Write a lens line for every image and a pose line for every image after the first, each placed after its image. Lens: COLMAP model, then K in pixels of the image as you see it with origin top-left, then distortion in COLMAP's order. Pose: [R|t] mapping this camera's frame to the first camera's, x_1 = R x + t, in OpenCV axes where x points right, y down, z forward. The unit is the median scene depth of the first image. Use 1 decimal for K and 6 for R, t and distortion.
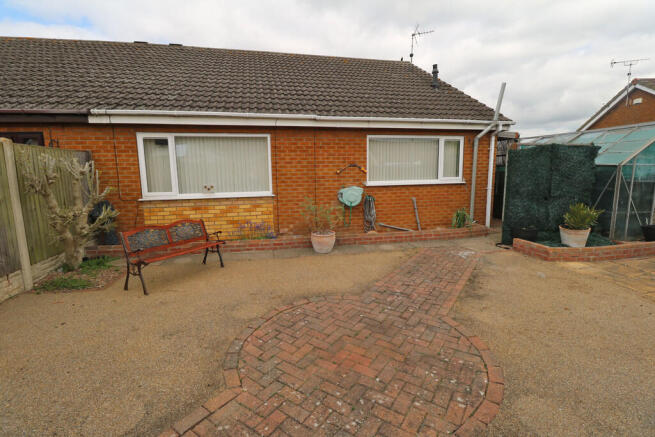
lens RADIAL K [[303.4, 0, 326.5], [0, 303.4, 218.0], [0, 0, 1]] dist [-0.009156, -0.007003]
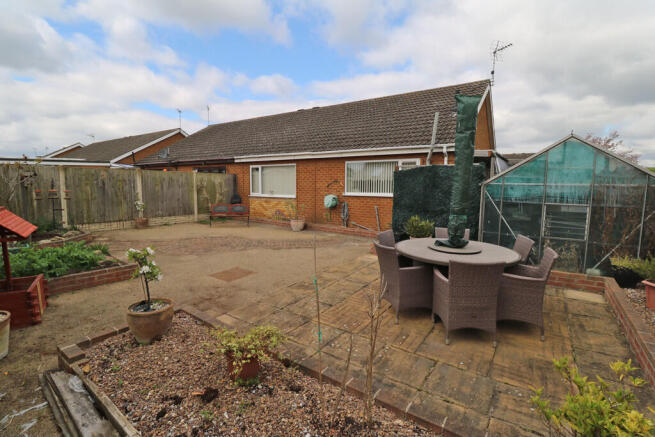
lens RADIAL K [[303.4, 0, 329.7], [0, 303.4, 217.7], [0, 0, 1]] dist [-0.009156, -0.007003]
pose [[0.684327, 0.100432, -0.722226, 1.304463], [-0.128442, 0.991585, 0.016187, -0.013213], [0.717774, 0.081687, 0.691468, -0.077163]]
